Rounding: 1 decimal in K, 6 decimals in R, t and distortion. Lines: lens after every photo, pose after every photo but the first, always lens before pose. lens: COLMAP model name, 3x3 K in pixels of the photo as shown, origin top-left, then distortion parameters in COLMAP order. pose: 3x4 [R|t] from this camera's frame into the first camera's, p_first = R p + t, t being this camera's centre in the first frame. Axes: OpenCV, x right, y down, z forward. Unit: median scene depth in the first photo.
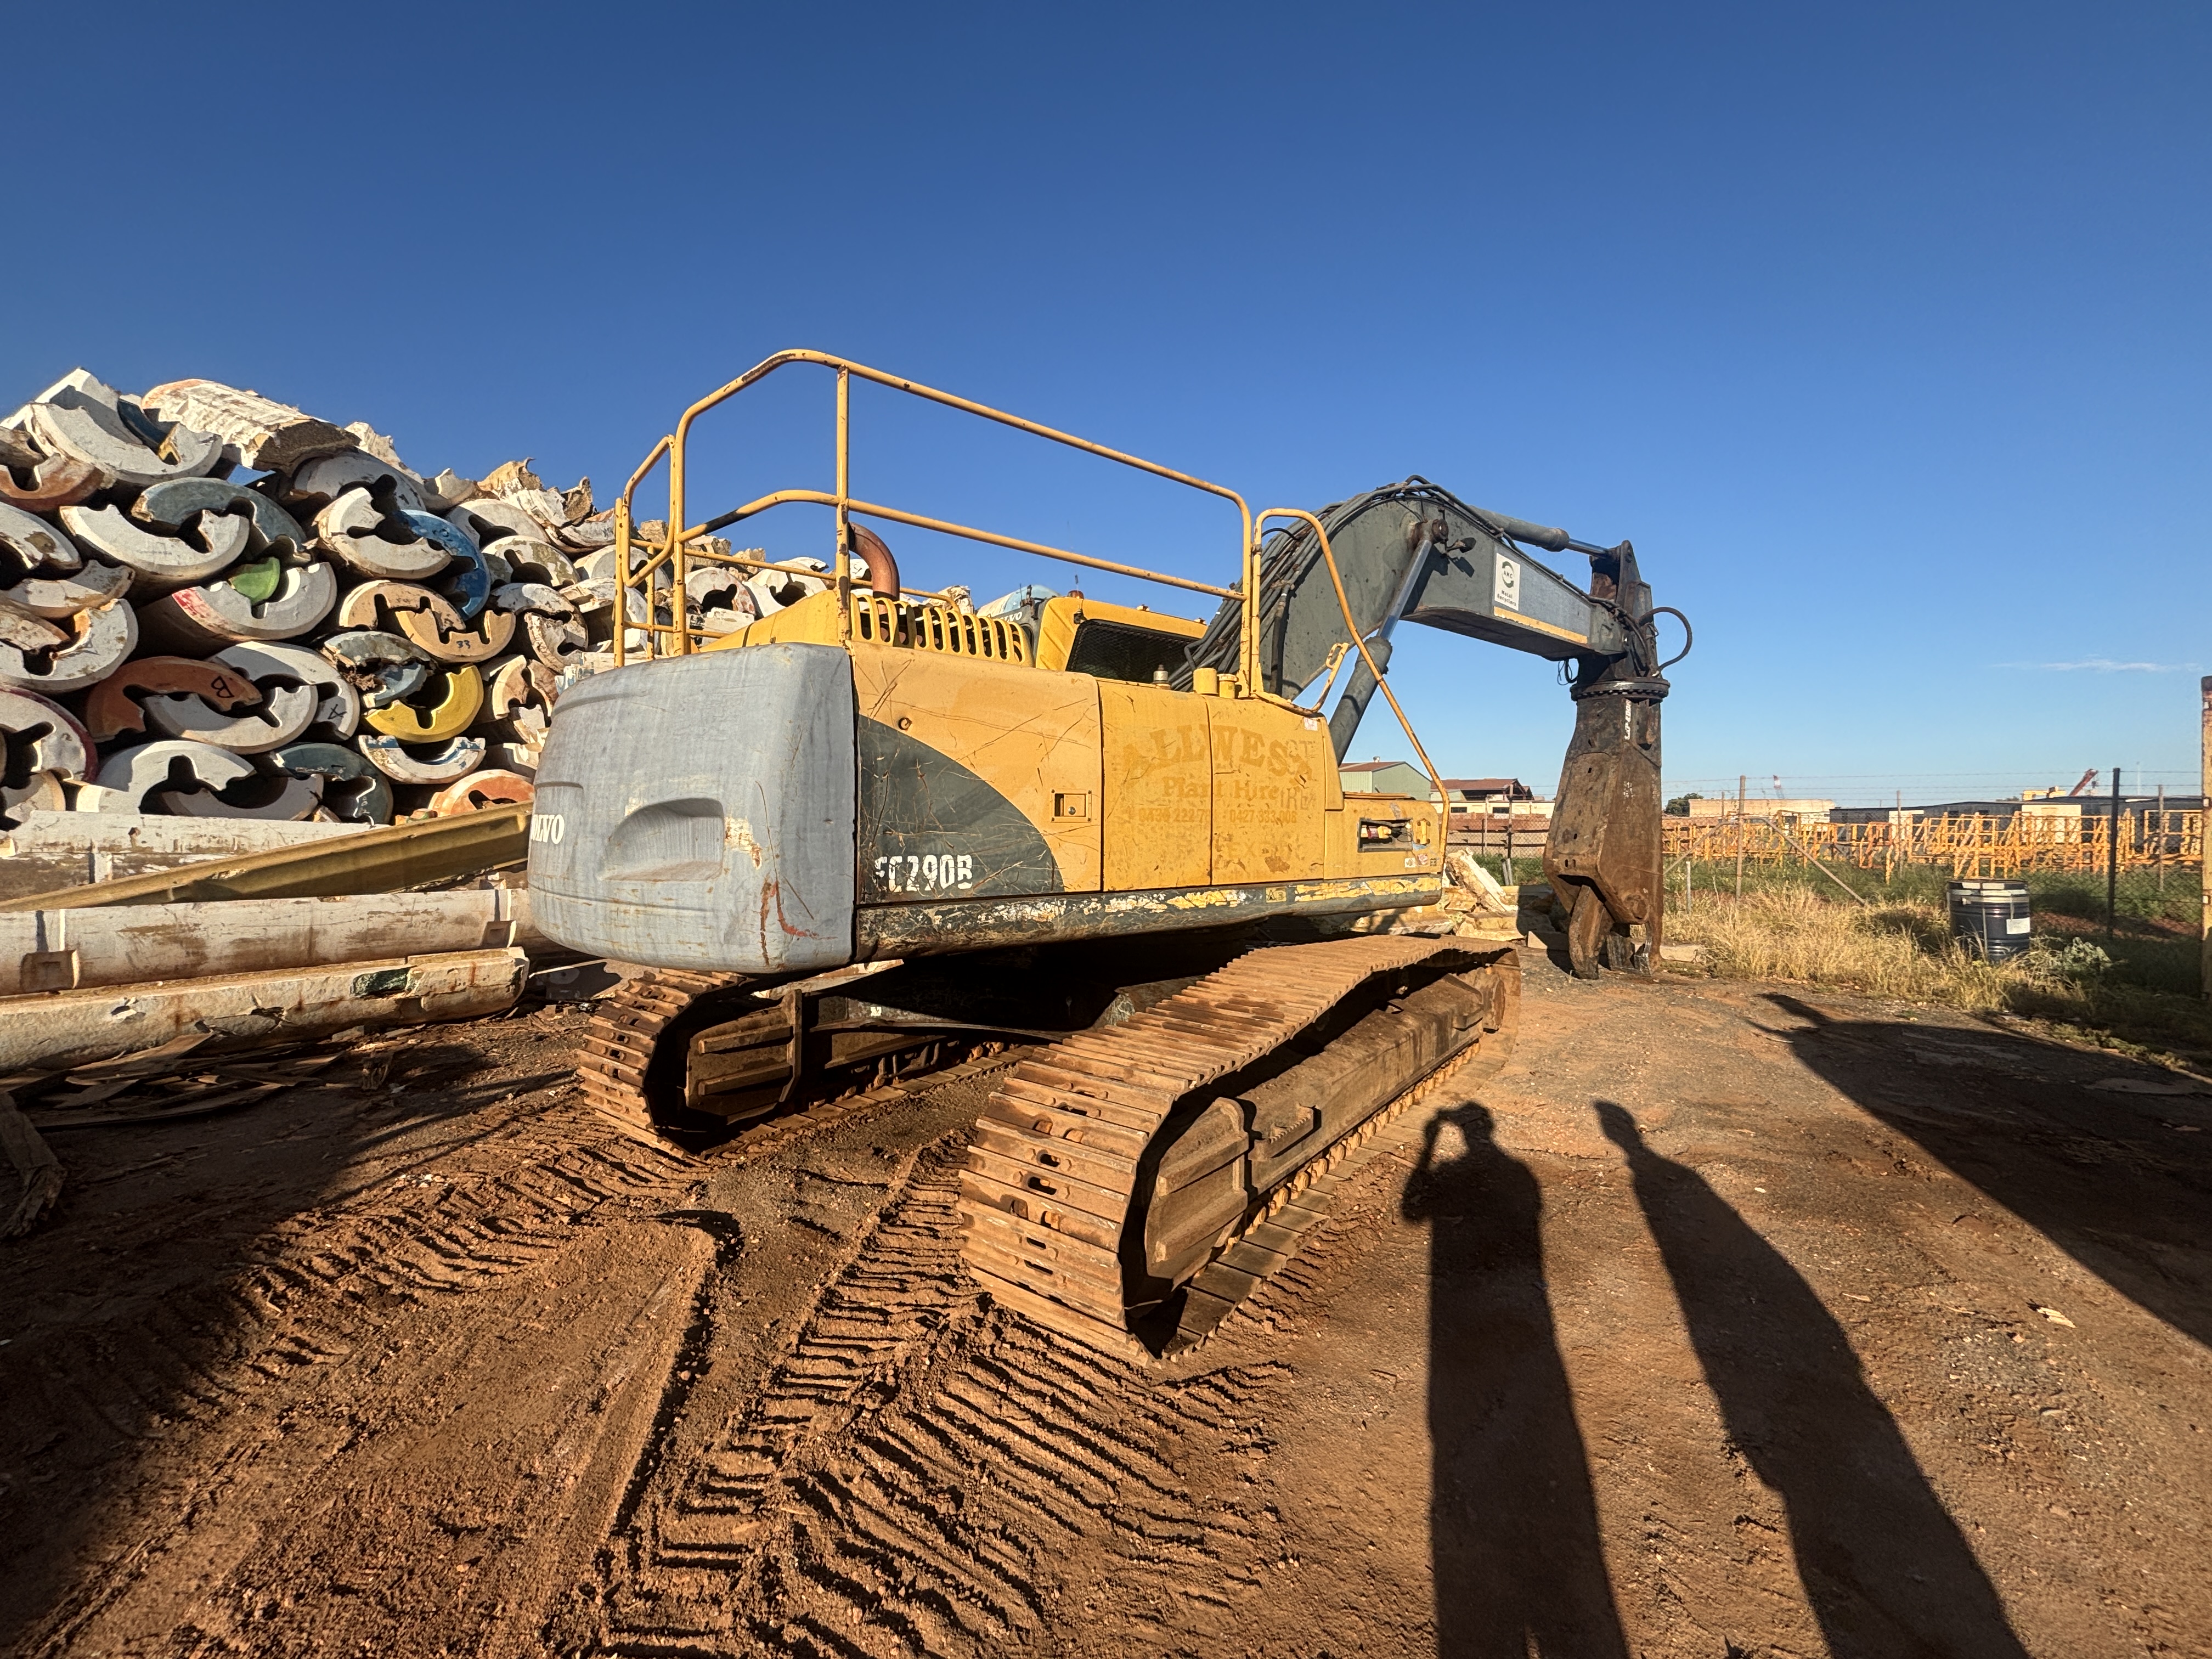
lens RADIAL K [[909.8, 0, 1106.0], [0, 909.8, 829.5], [0, 0, 1]] dist [0.000806, -0.000042]
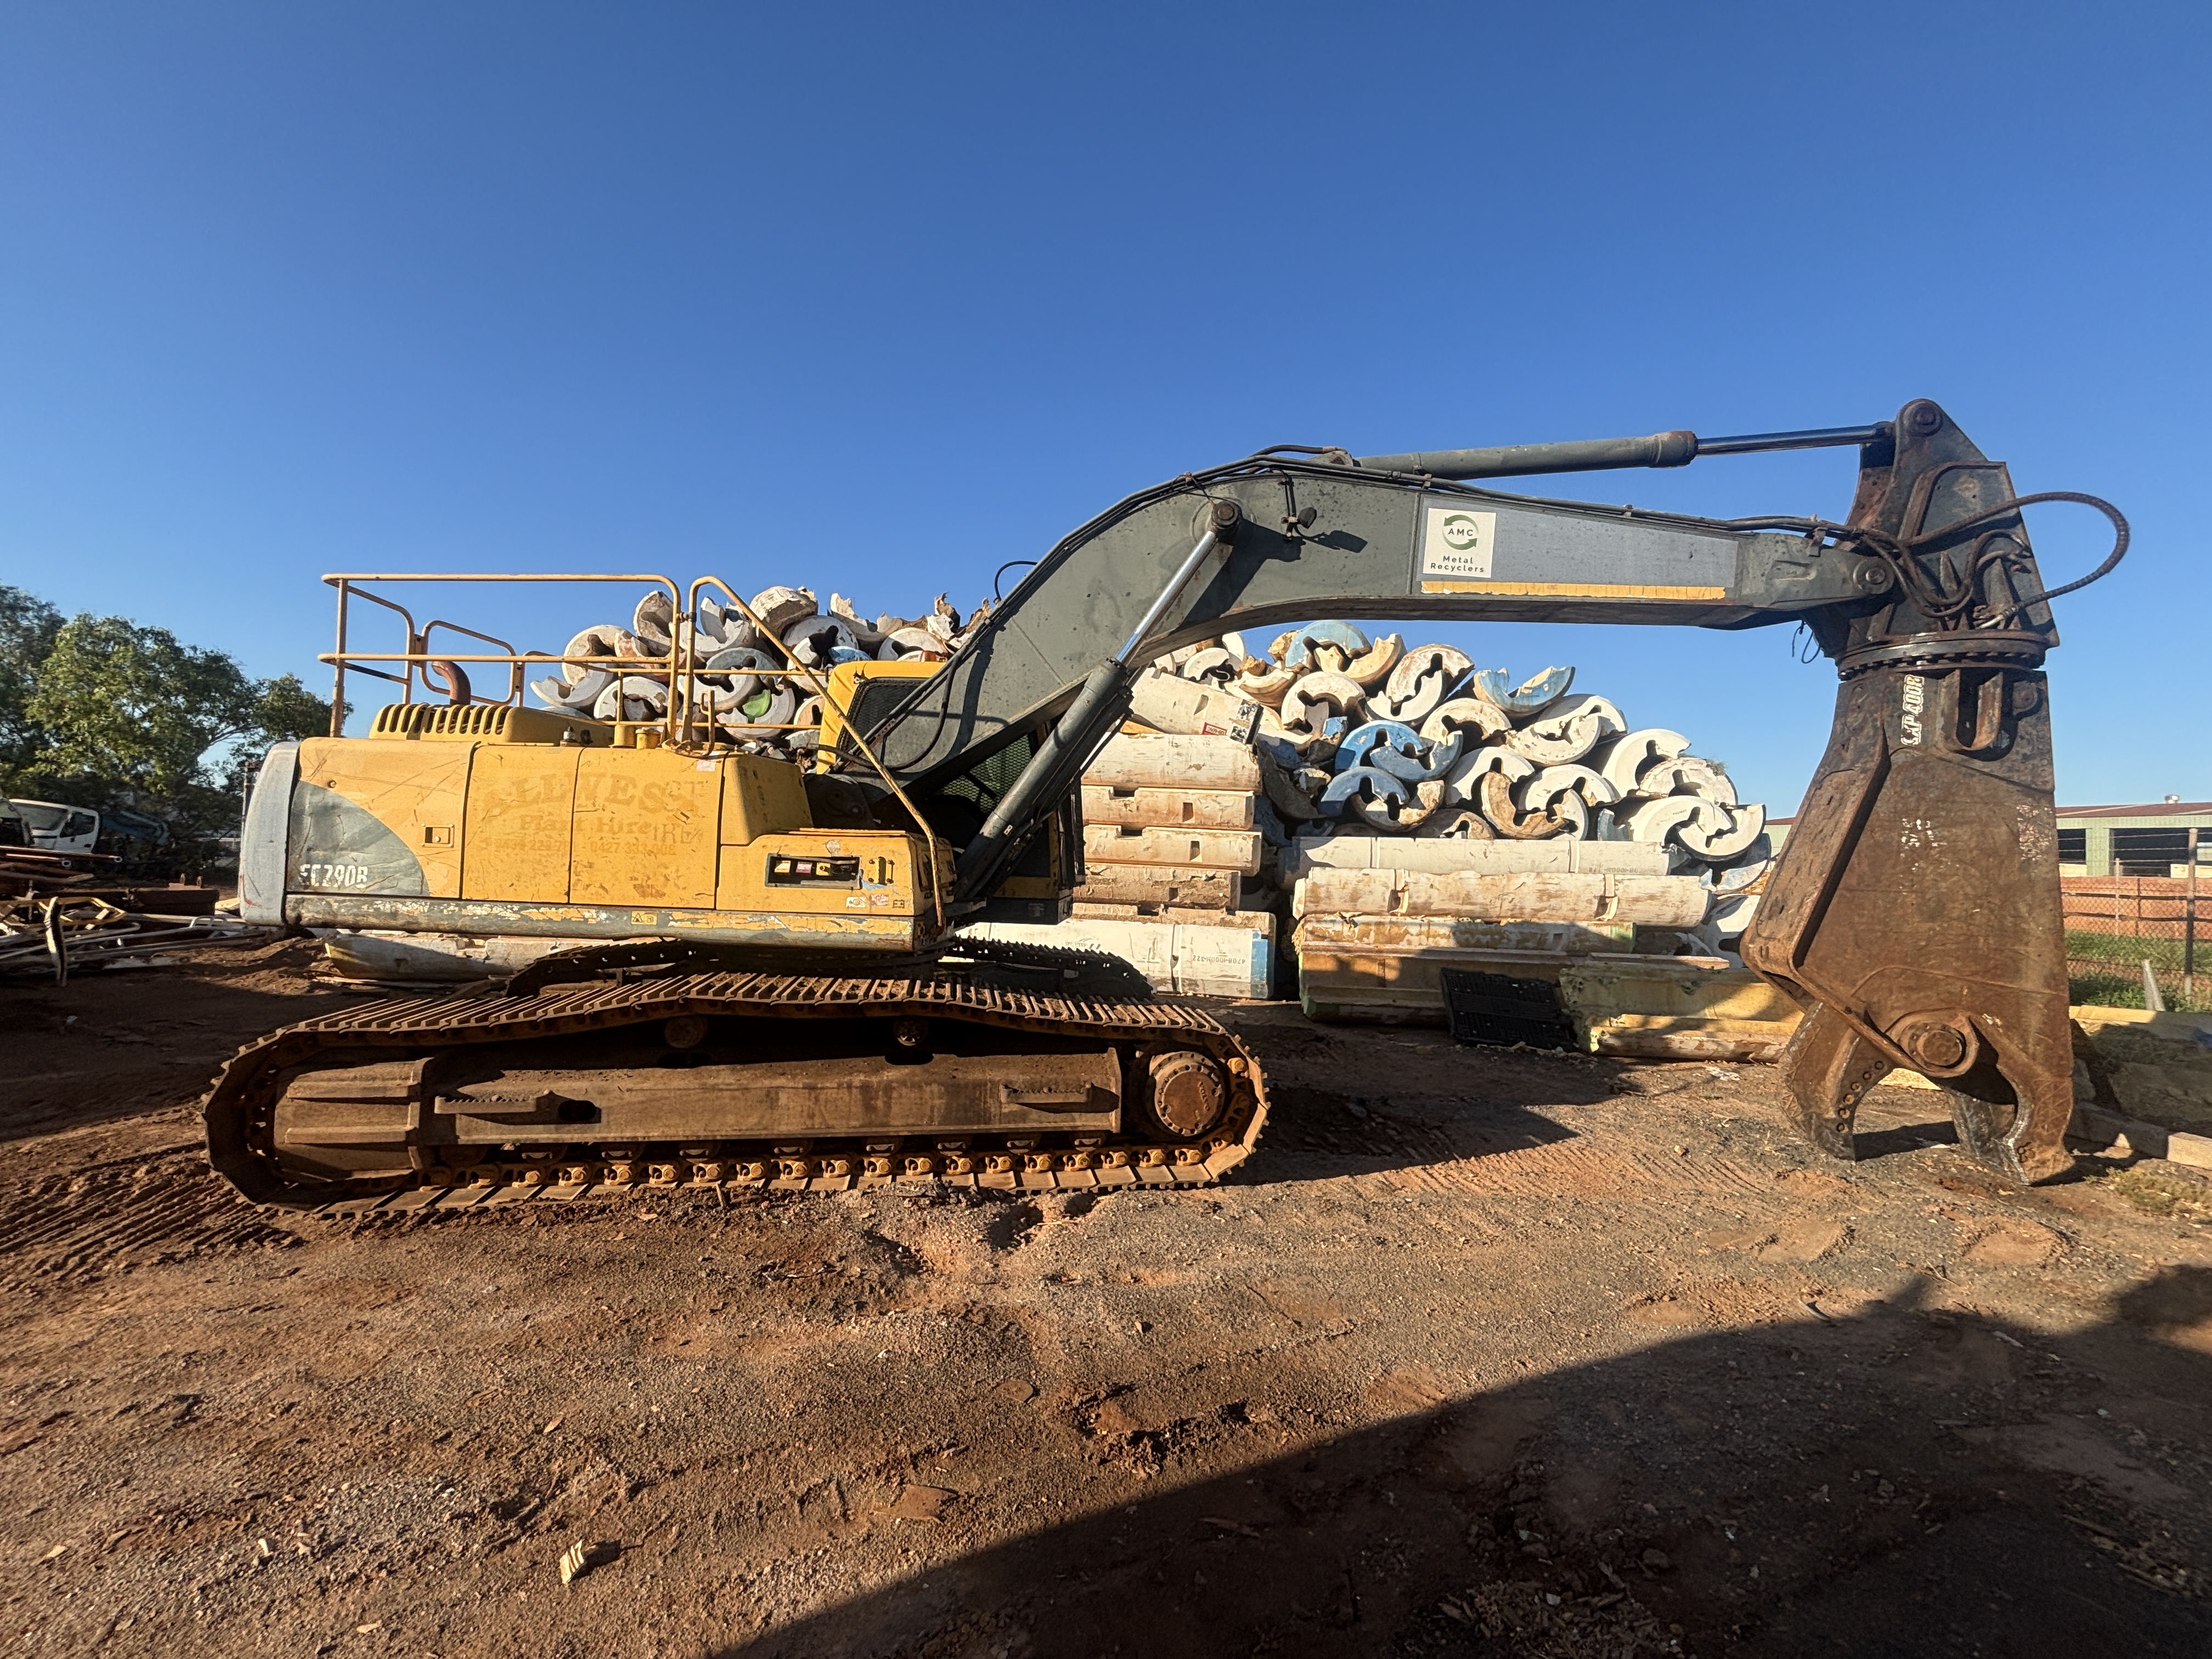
lens RADIAL K [[897.1, 0, 1102.2], [0, 897.1, 833.9], [0, 0, 1]] dist [0.001188, 0.000013]
pose [[0.723595, 0.001772, -0.690223, 1.507503], [-0.035329, 0.998781, -0.034473, -0.015752], [0.689320, 0.049329, 0.722776, 0.635697]]
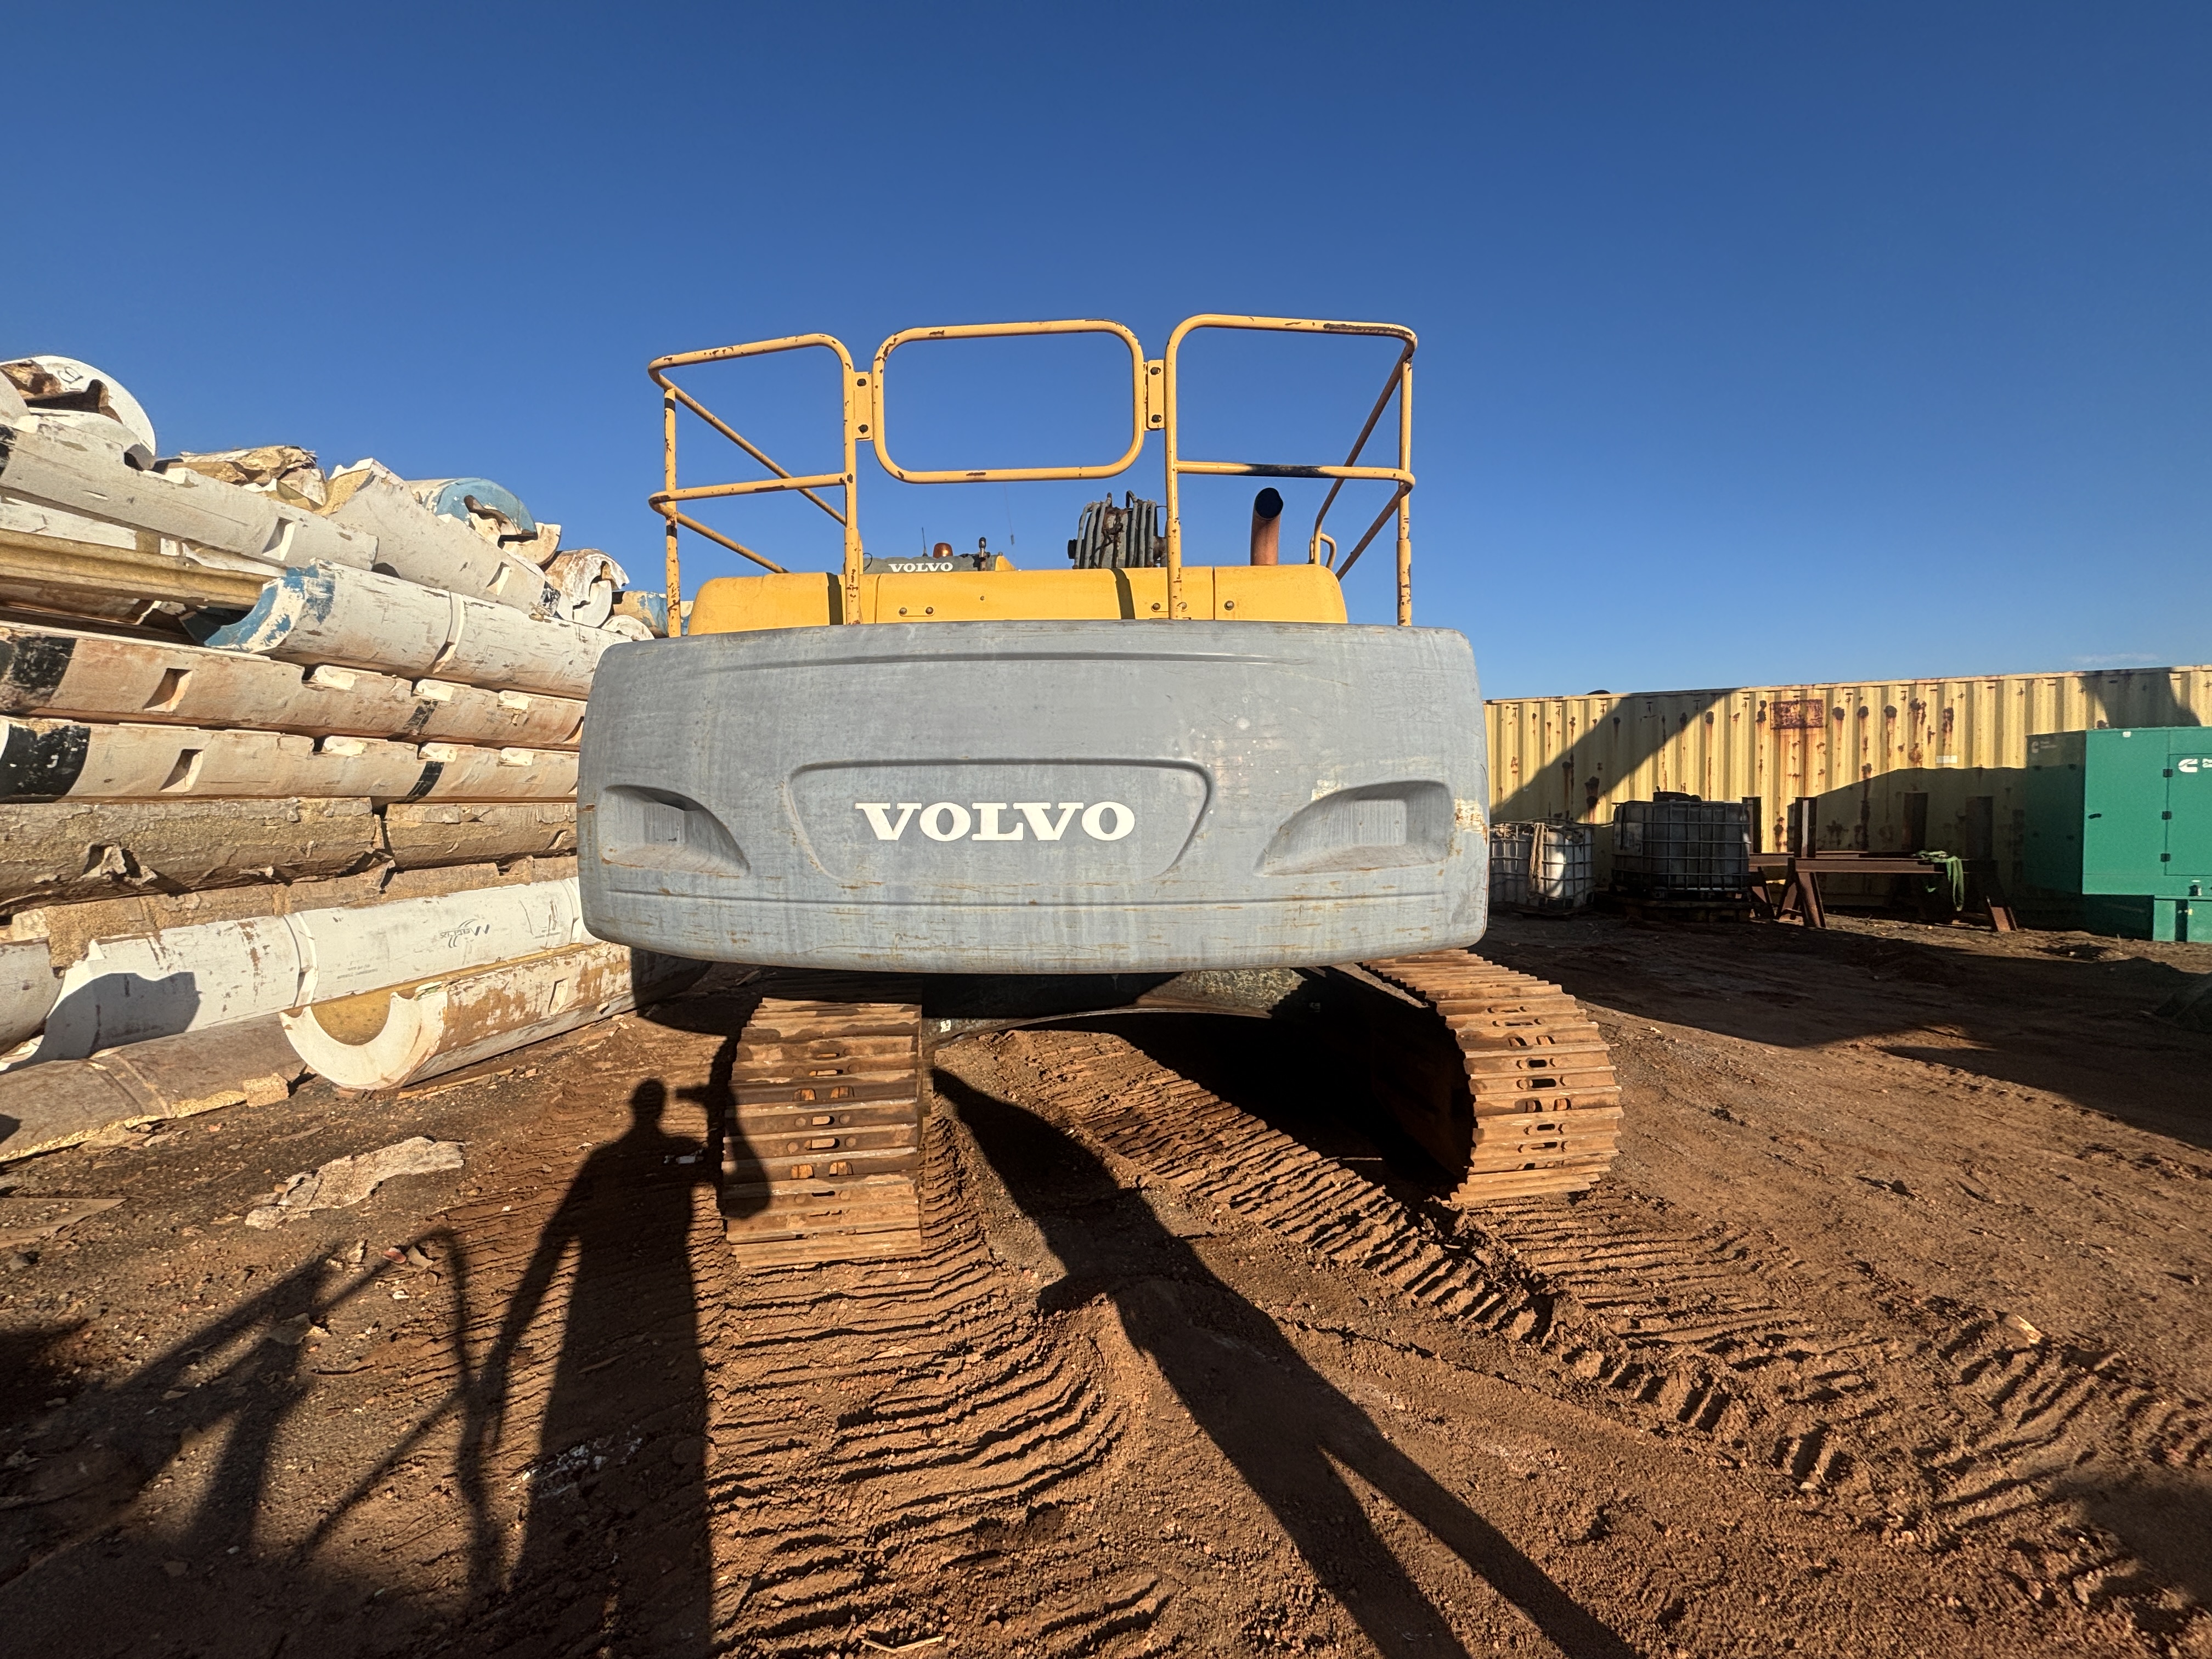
lens RADIAL K [[909.8, 0, 1106.0], [0, 909.8, 829.5], [0, 0, 1]] dist [0.000806, -0.000042]
pose [[0.684922, -0.050220, 0.726884, -1.041122], [0.022385, 0.998601, 0.047900, -0.026909], [-0.728273, -0.016536, 0.685088, 0.432866]]
